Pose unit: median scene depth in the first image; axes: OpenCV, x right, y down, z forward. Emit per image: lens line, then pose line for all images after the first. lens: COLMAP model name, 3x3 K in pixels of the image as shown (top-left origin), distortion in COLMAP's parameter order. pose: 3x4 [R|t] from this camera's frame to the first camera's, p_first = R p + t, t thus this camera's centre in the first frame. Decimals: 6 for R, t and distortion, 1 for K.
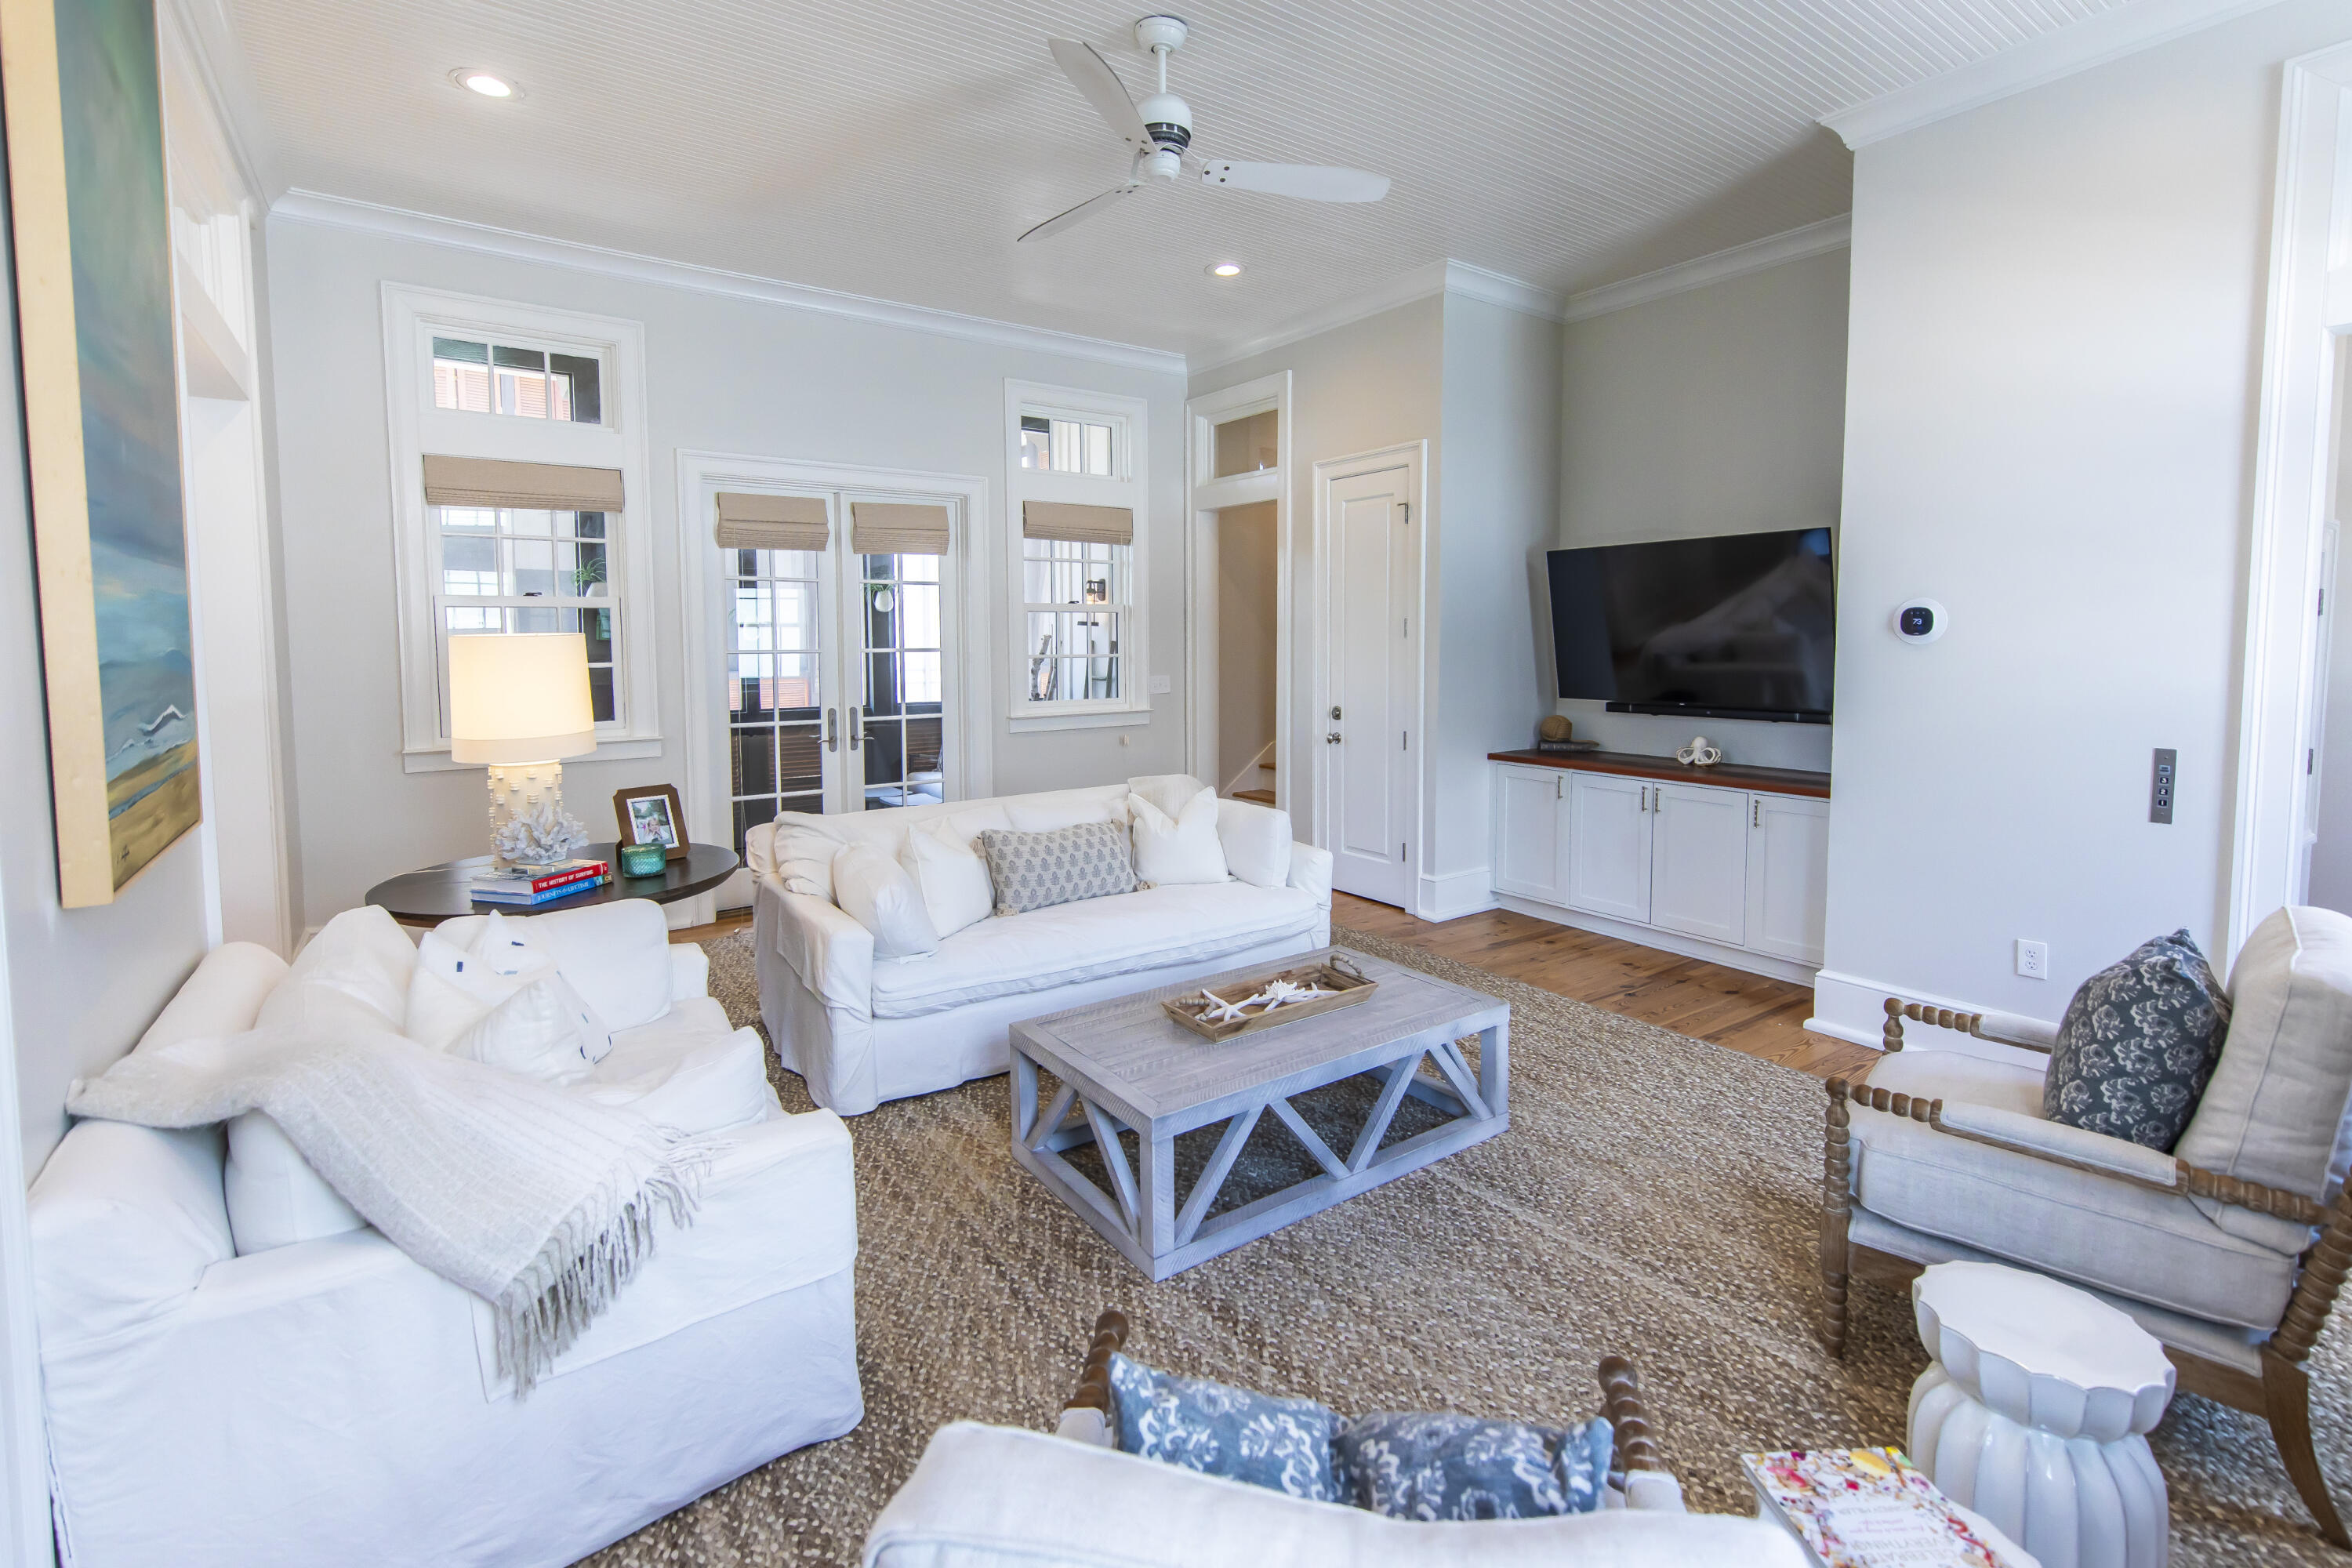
lens RADIAL K [[1054.3, 0, 1177.1], [0, 1054.3, 700.3], [0, 0, 1]] dist [0.000267, -0.000022]
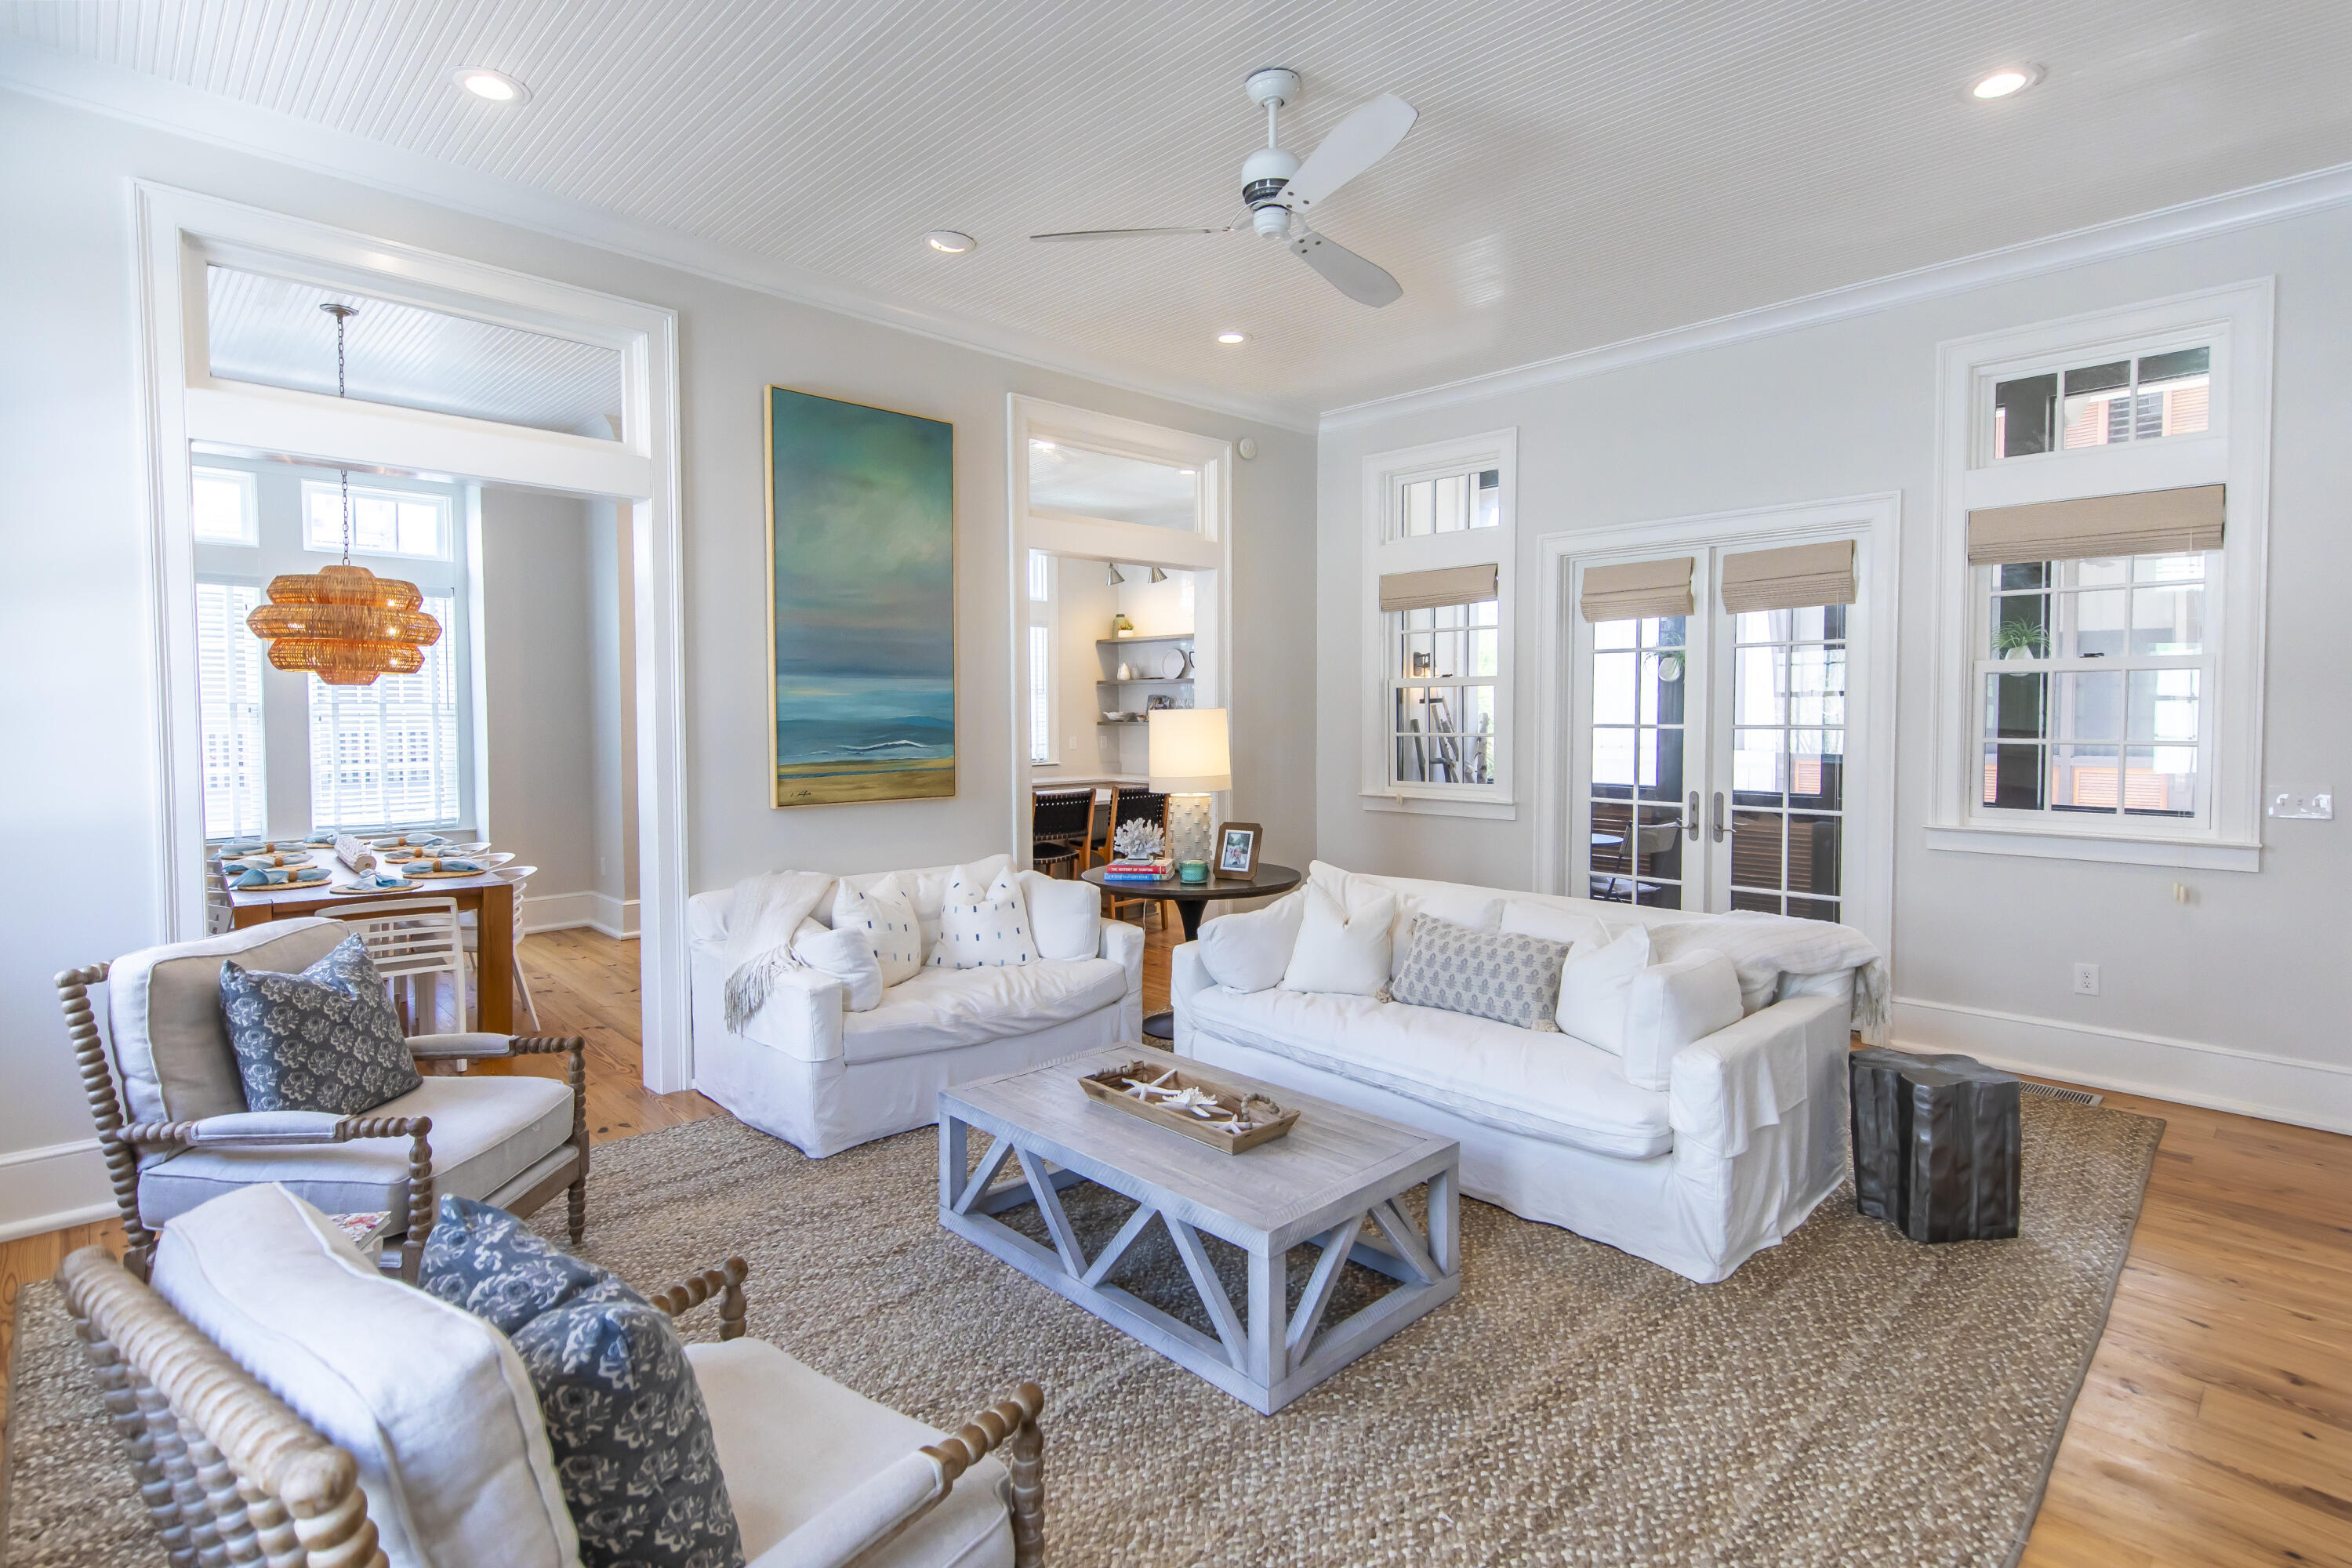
lens RADIAL K [[1133.2, 0, 1176.3], [0, 1133.2, 755.1], [0, 0, 1]] dist [0.037719, 0.000076]
pose [[0.149846, 0.040604, -0.987875, 0.561663], [-0.057759, 0.997809, 0.032251, -0.028928], [0.987021, 0.052226, 0.151863, 0.430769]]
